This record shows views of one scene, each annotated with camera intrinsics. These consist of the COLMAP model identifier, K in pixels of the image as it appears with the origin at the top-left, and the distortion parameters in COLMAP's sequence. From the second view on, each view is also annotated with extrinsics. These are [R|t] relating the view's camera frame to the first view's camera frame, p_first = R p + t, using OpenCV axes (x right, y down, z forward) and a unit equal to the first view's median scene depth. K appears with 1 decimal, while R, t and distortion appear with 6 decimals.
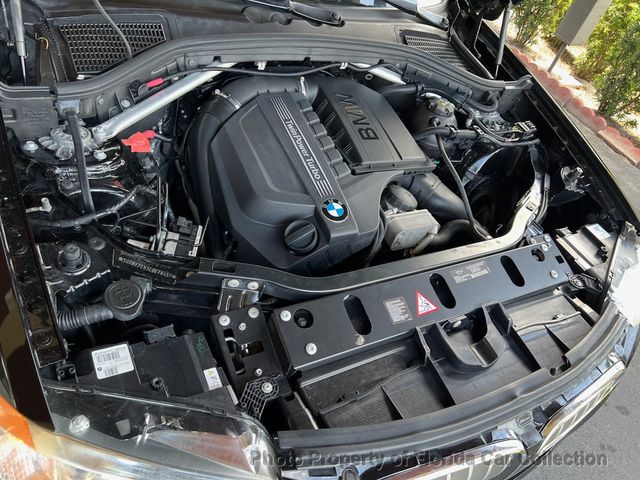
lens RADIAL K [[489.8, 0, 317.8], [0, 489.8, 240.5], [0, 0, 1]] dist [0.012050, -0.017711]
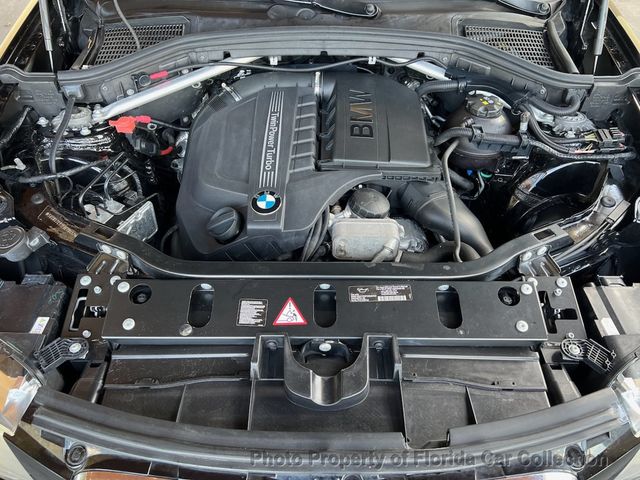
lens RADIAL K [[489.8, 0, 319.8], [0, 489.8, 238.9], [0, 0, 1]] dist [0.012050, -0.017711]
pose [[0.860864, 0.136050, -0.490310, 0.509981], [-0.168169, 0.985517, -0.021805, 0.008638], [0.480242, 0.101226, 0.871275, 0.209551]]
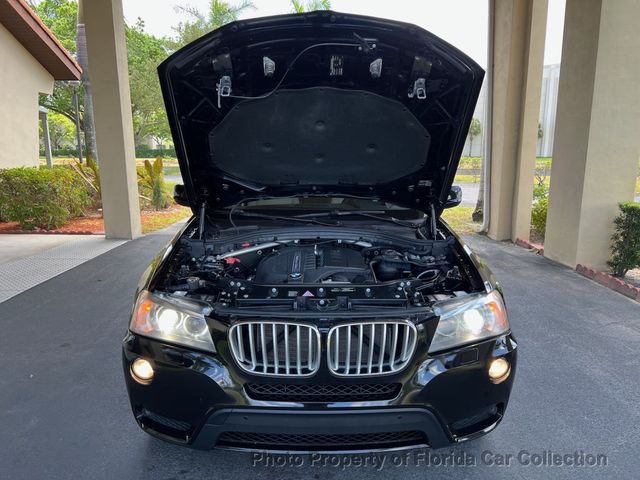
lens RADIAL K [[489.8, 0, 320.9], [0, 489.8, 240.5], [0, 0, 1]] dist [0.012050, -0.017711]
pose [[0.873317, -0.168880, -0.456943, 1.021676], [-0.152688, 0.795833, -0.585949, 0.950218], [0.462606, 0.581489, 0.669229, -0.460425]]
